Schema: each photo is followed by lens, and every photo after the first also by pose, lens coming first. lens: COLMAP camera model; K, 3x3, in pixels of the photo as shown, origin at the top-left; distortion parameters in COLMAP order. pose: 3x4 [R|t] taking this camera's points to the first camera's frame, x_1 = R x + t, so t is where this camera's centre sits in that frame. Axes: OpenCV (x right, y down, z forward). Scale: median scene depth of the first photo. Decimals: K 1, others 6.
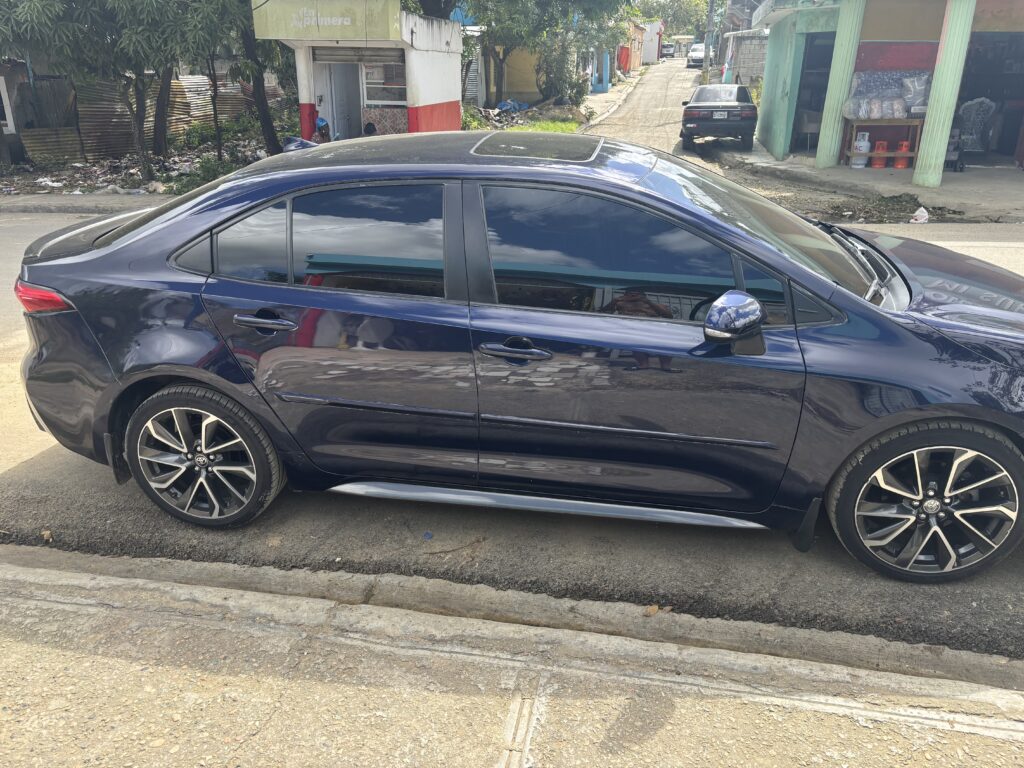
lens RADIAL K [[771.7, 0, 512.0], [0, 771.7, 384.0], [0, 0, 1]] dist [0.057988, -0.064321]
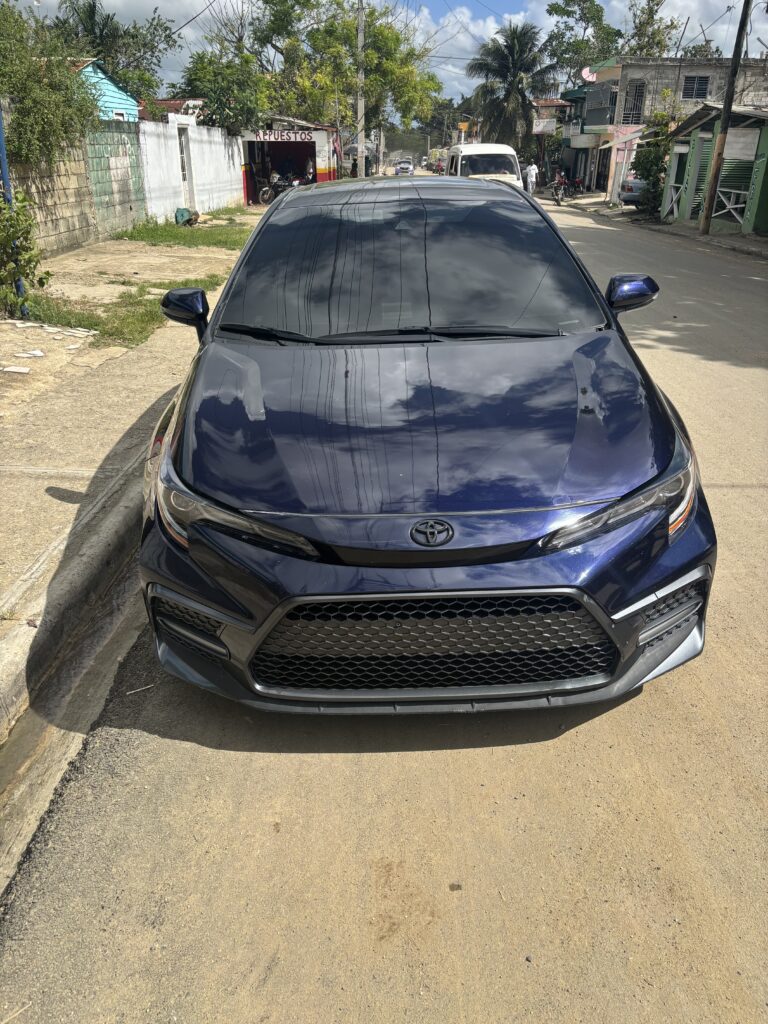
lens RADIAL K [[771.7, 0, 384.0], [0, 771.7, 512.0], [0, 0, 1]] dist [0.057988, -0.064321]
pose [[0.174998, 0.420341, -0.890331, 0.331702], [-0.372242, 0.865411, 0.335410, -0.070002], [0.911489, 0.272722, 0.307914, 0.197340]]
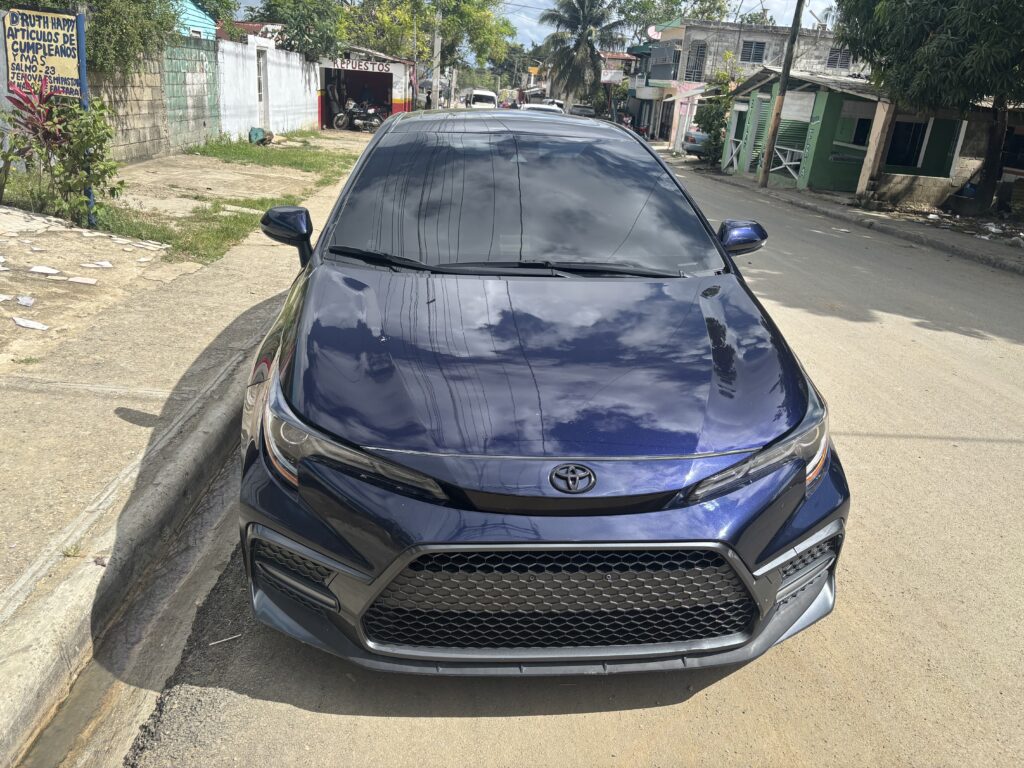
lens RADIAL K [[771.7, 0, 512.0], [0, 771.7, 384.0], [0, 0, 1]] dist [0.057988, -0.064321]
pose [[0.240516, 0.363045, -0.900195, 0.318329], [-0.430048, 0.871283, 0.236484, -0.062809], [0.870178, 0.330249, 0.365685, 0.186148]]
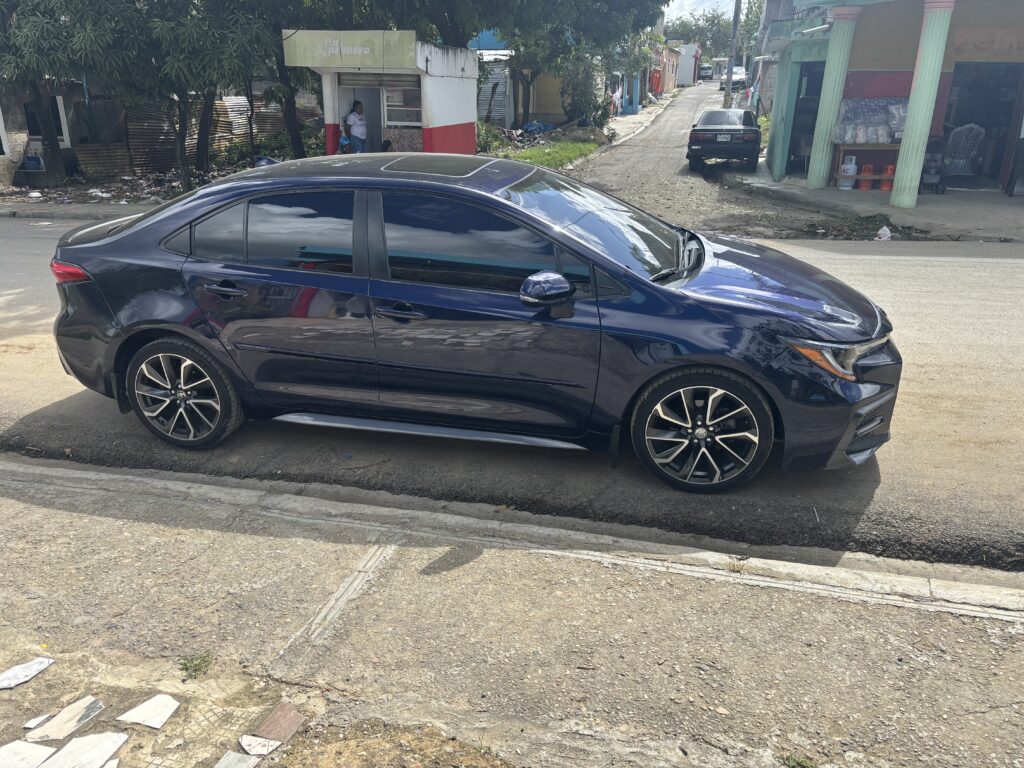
lens RADIAL K [[771.7, 0, 512.0], [0, 771.7, 384.0], [0, 0, 1]] dist [0.057988, -0.064321]
pose [[0.998559, 0.024808, -0.047591, 0.058584], [-0.025854, 0.999435, -0.021475, 0.023458], [0.047032, 0.022674, 0.998636, -0.078408]]
